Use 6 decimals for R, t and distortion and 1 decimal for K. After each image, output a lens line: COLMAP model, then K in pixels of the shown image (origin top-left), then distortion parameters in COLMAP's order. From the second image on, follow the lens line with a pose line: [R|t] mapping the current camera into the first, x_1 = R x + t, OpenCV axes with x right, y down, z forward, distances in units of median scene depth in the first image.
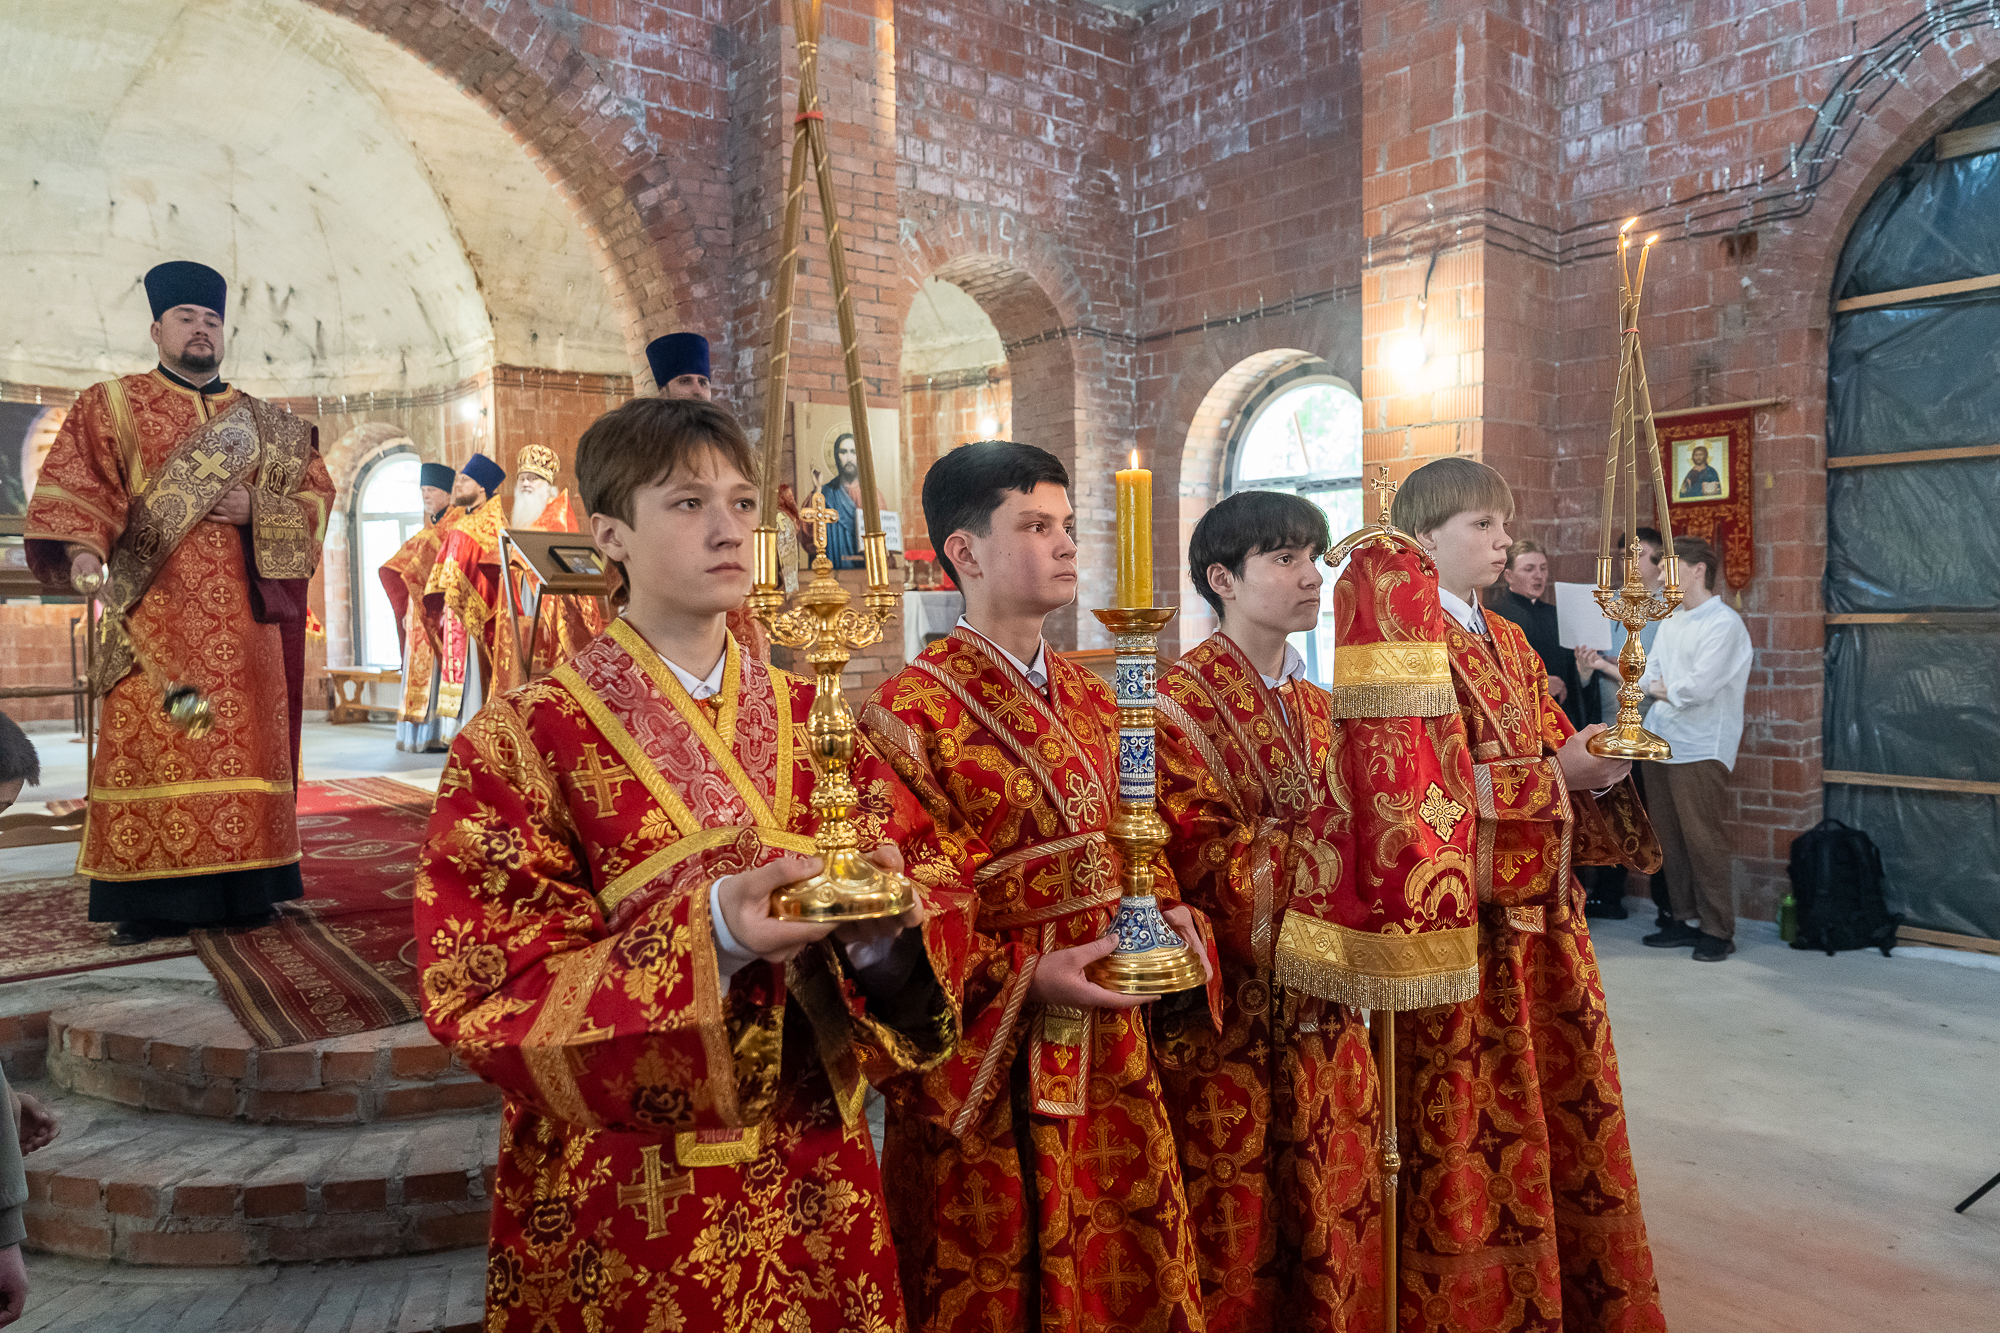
lens RADIAL K [[1347.9, 0, 993.8], [0, 1347.9, 717.0], [0, 0, 1]] dist [-0.067726, 0.080260]
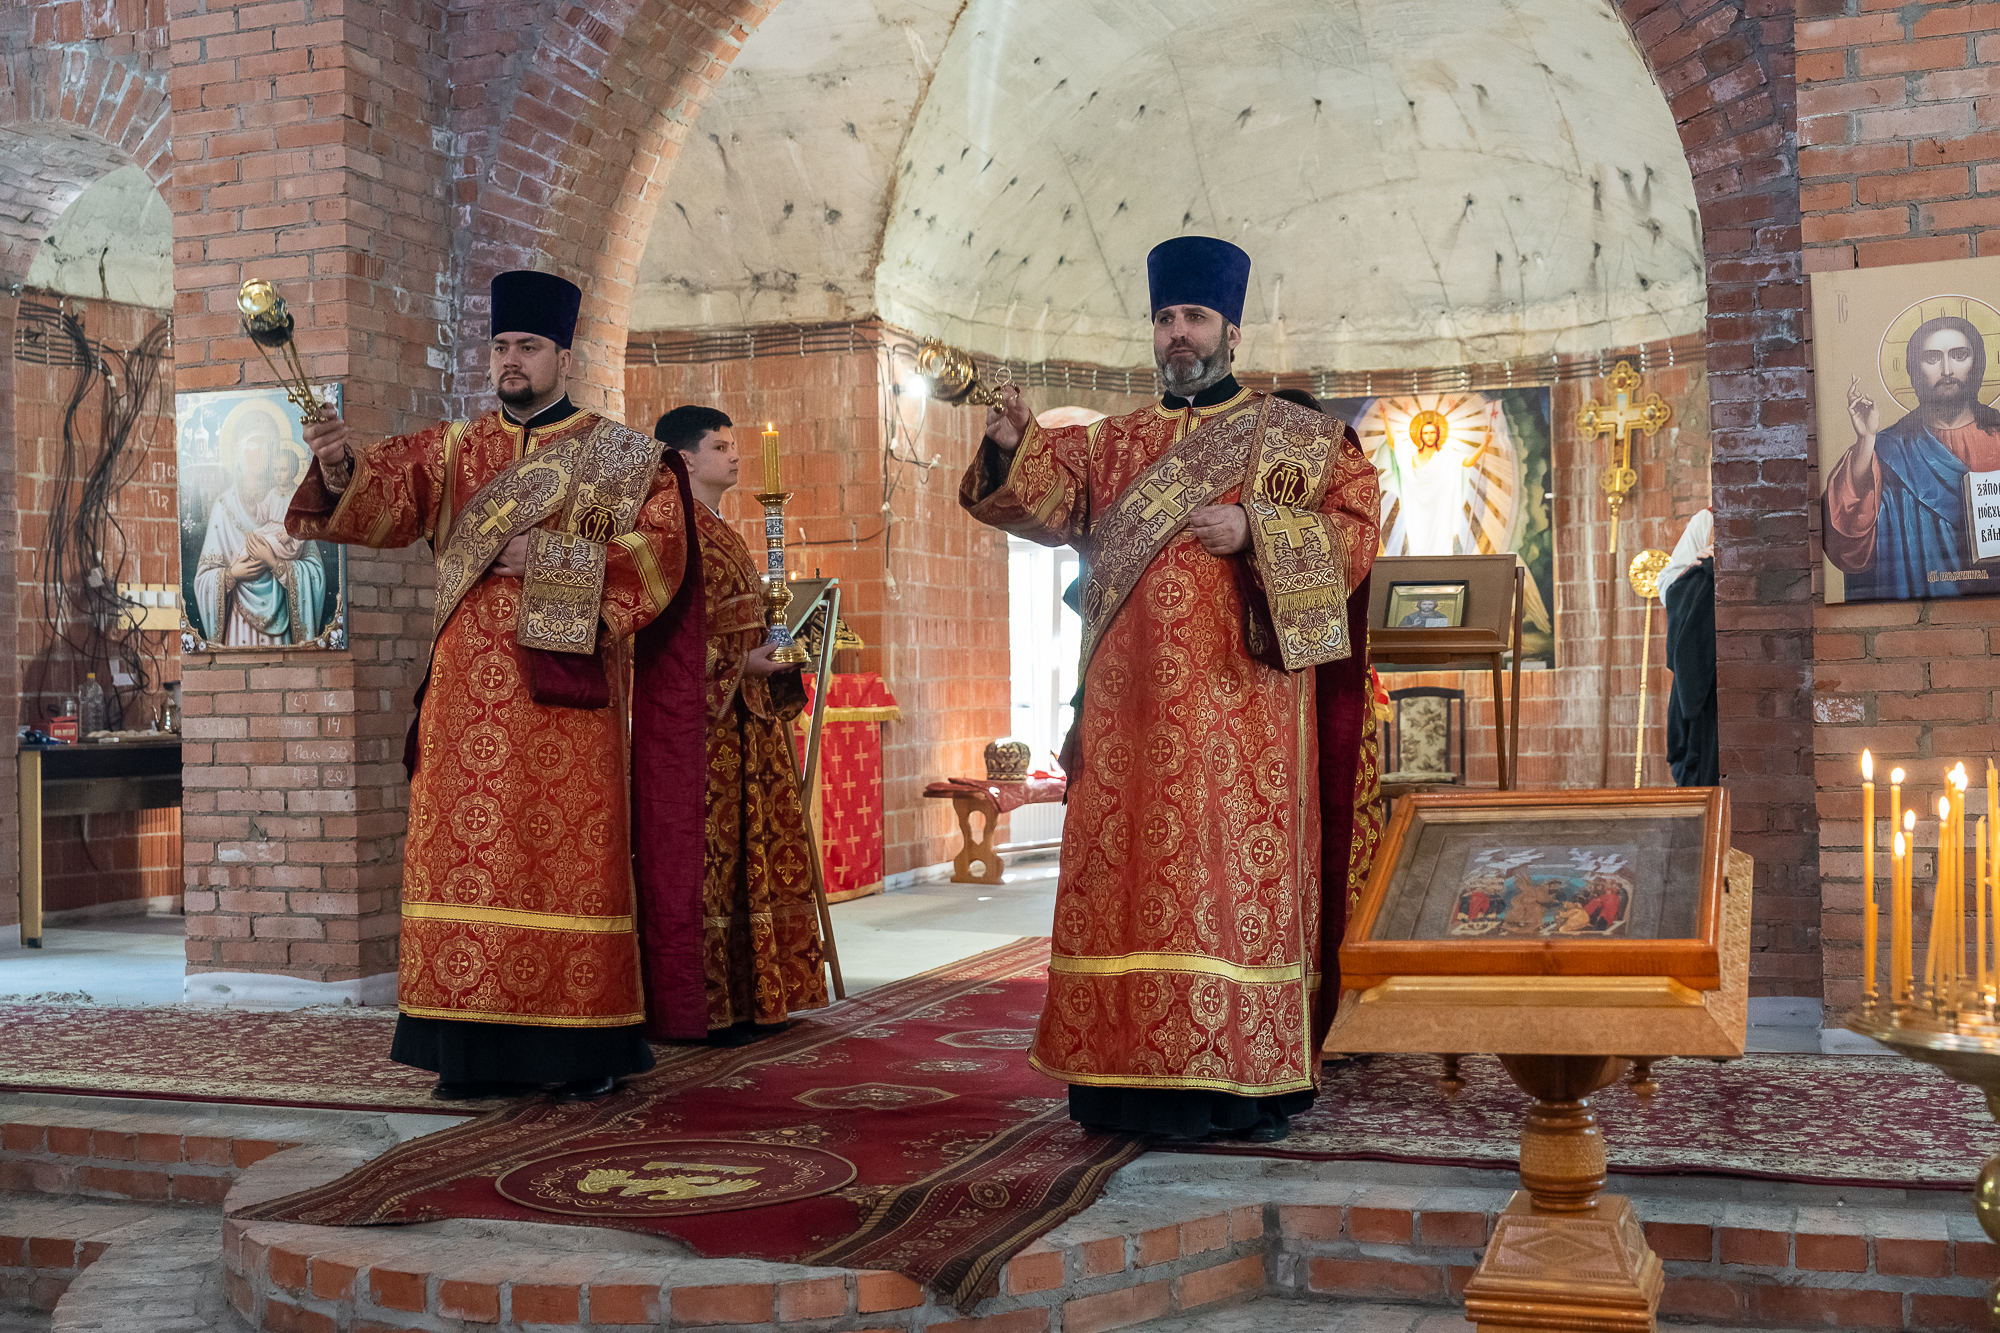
lens RADIAL K [[2400.7, 0, 1000.0], [0, 2400.7, 666.5], [0, 0, 1]] dist [0.001351, 0.030288]
pose [[0.513829, -0.010149, -0.857833, 0.455641], [-0.059390, 0.997110, -0.047371, -0.025692], [0.855834, 0.075287, 0.511741, 0.279185]]
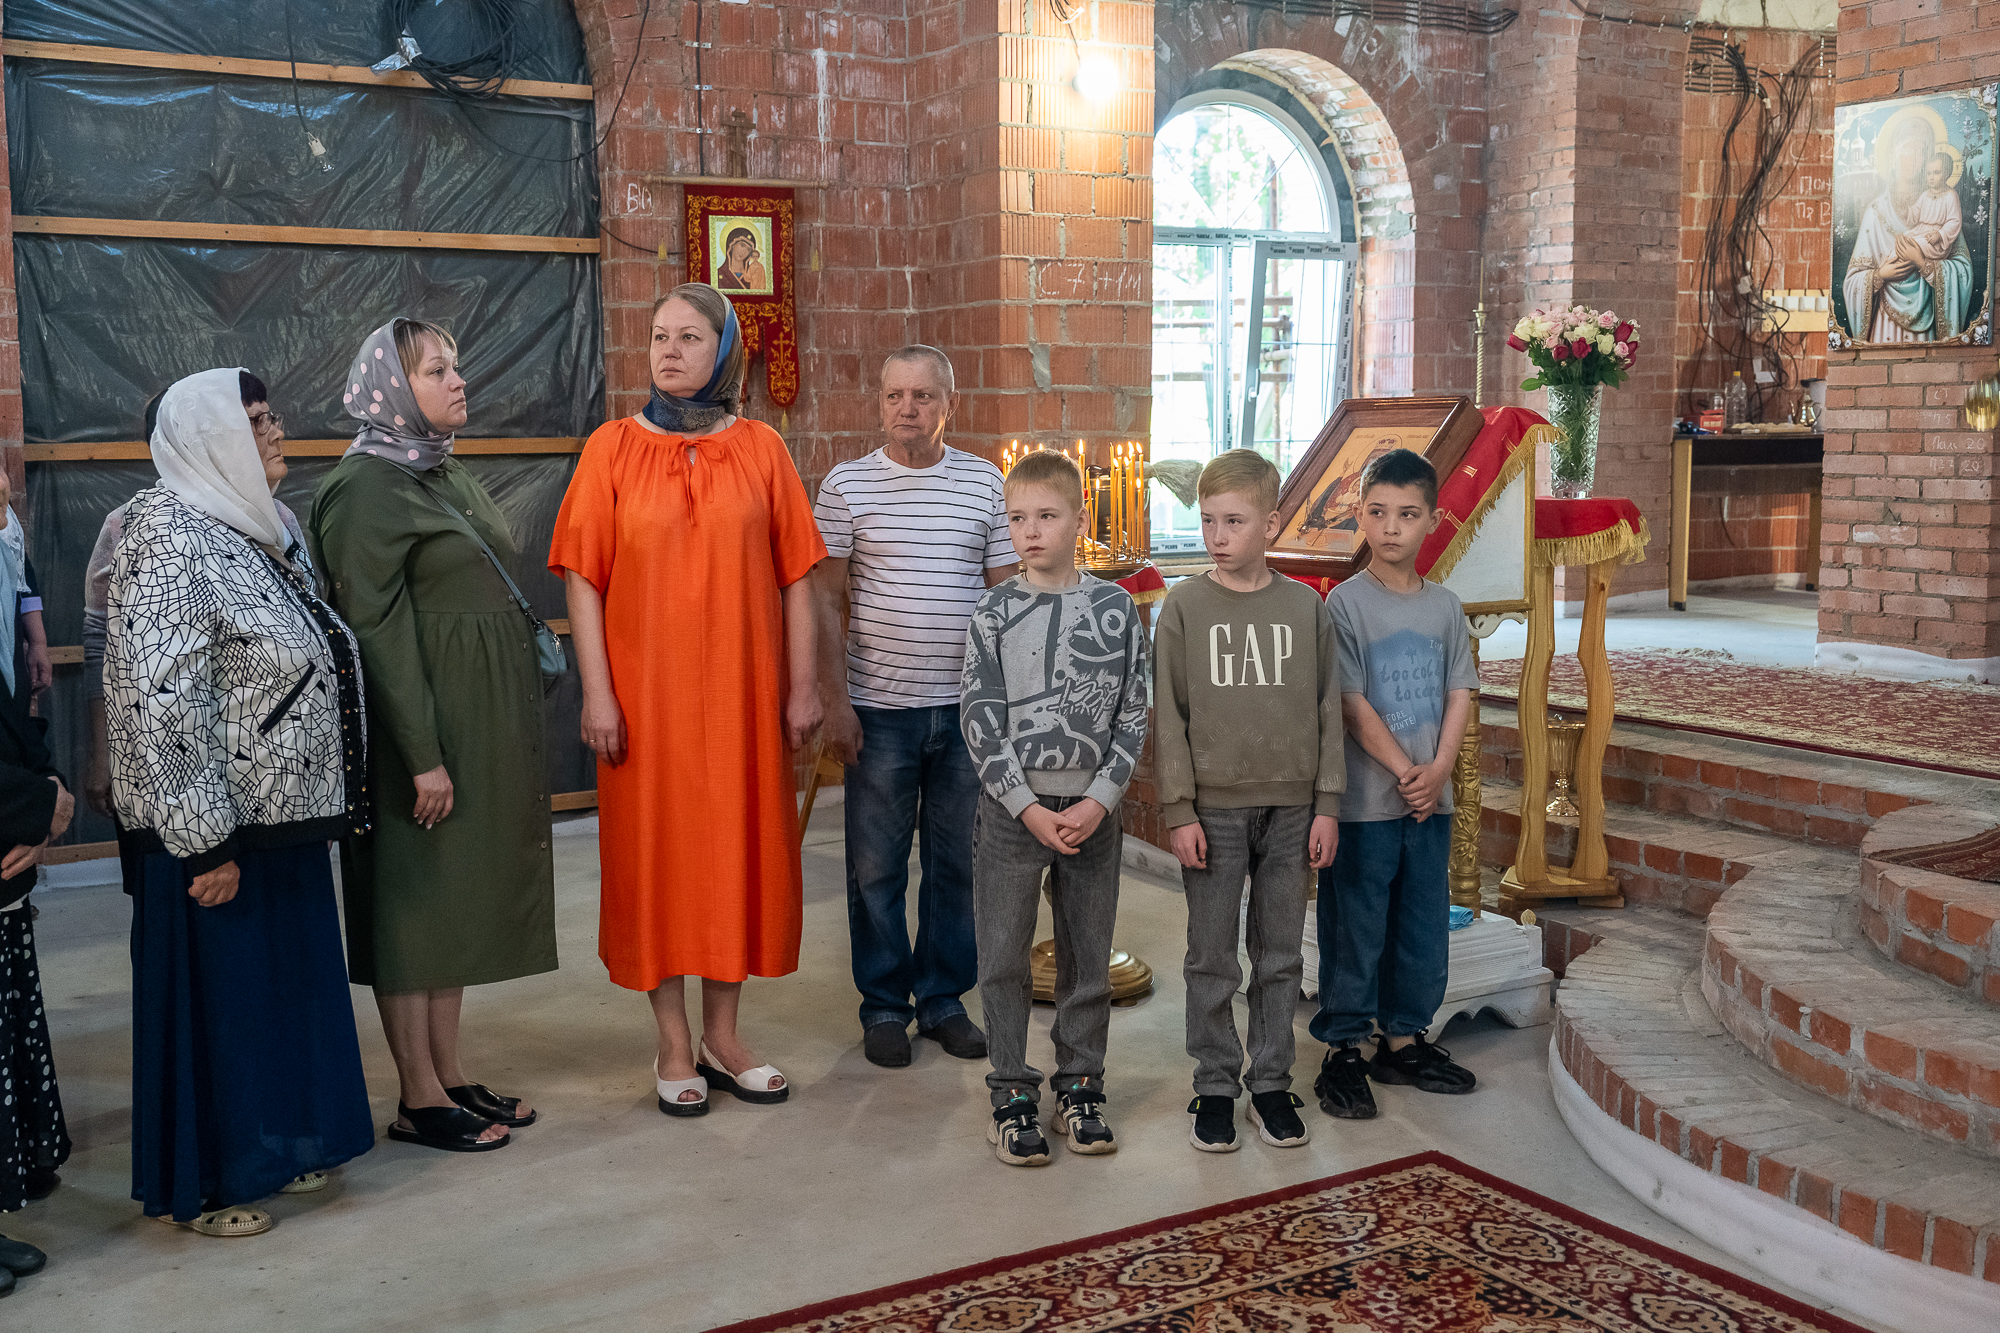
lens RADIAL K [[2135.6, 0, 1000.0], [0, 2135.6, 666.5], [0, 0, 1]] dist [0.004531, 0.002276]
pose [[-0.144889, 0.125423, -0.981466, 0.450527], [-0.071681, 0.987996, 0.136839, -0.021667], [0.986848, 0.090179, -0.134159, 0.268723]]
